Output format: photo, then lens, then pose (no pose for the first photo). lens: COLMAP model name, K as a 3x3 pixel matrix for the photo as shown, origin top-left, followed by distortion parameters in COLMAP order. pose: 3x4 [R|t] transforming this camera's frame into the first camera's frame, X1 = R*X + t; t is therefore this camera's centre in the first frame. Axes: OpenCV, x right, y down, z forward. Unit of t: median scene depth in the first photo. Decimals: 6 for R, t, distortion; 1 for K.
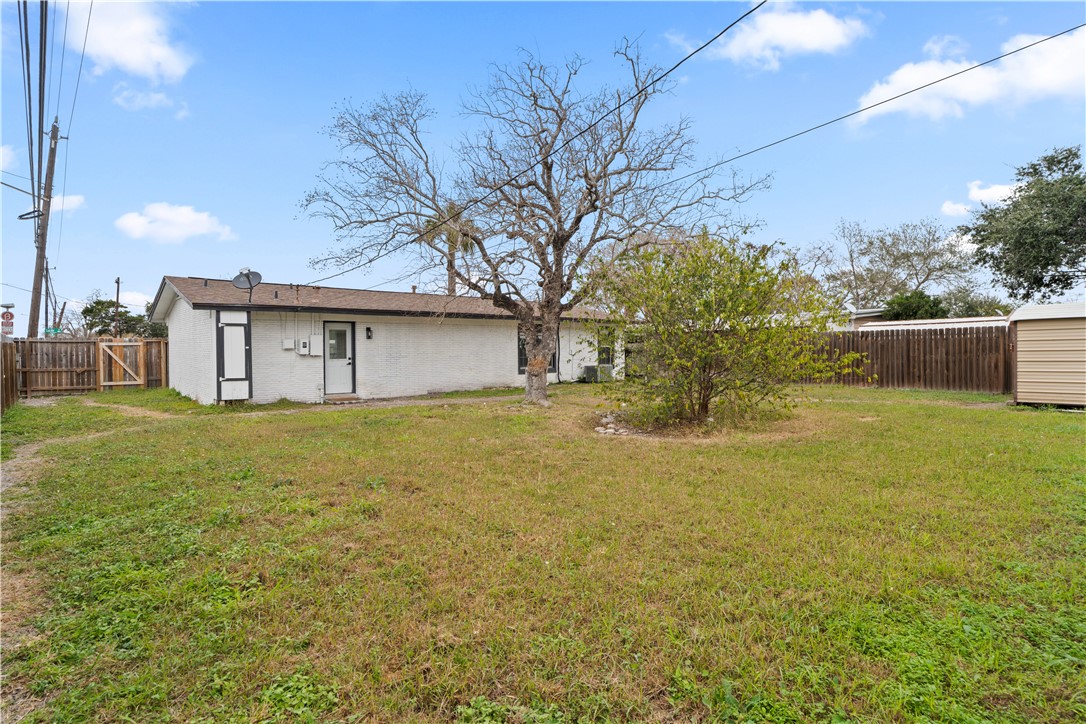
lens RADIAL K [[557.1, 0, 541.7], [0, 557.1, 360.4], [0, 0, 1]] dist [-0.005219, 0.000015]
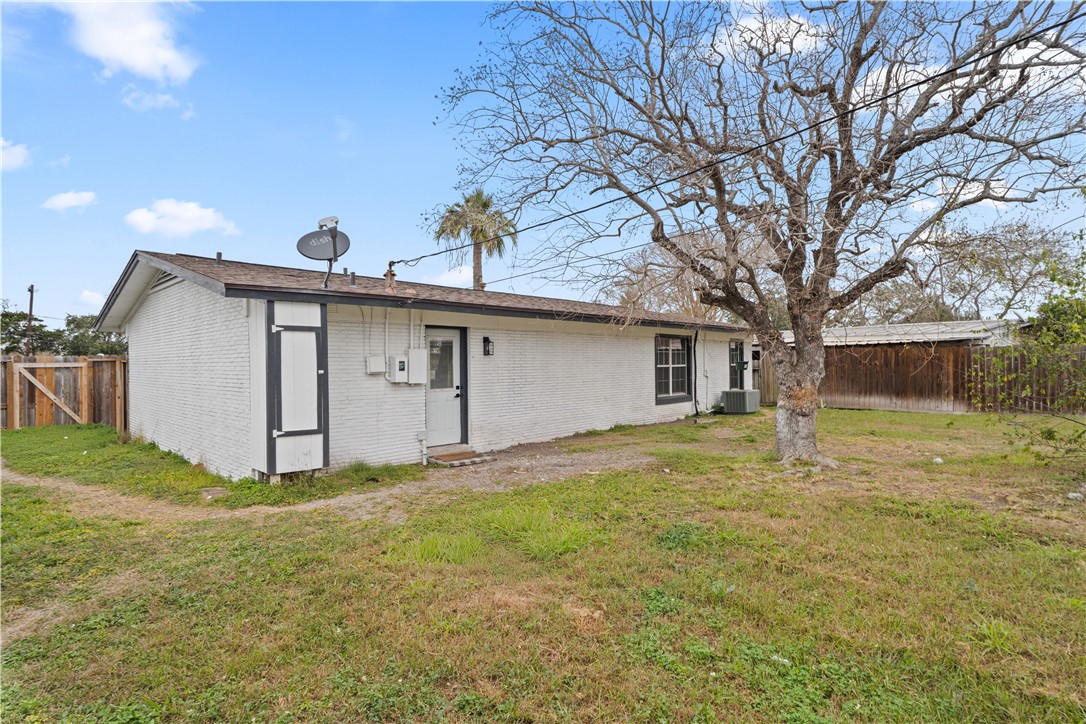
lens RADIAL K [[557.1, 0, 542.8], [0, 557.1, 365.8], [0, 0, 1]] dist [-0.005219, 0.000015]
pose [[0.995185, -0.005618, 0.097848, -0.338464], [0.007731, 0.999745, -0.021229, -0.014431], [-0.097704, 0.021884, 0.994975, 0.410599]]
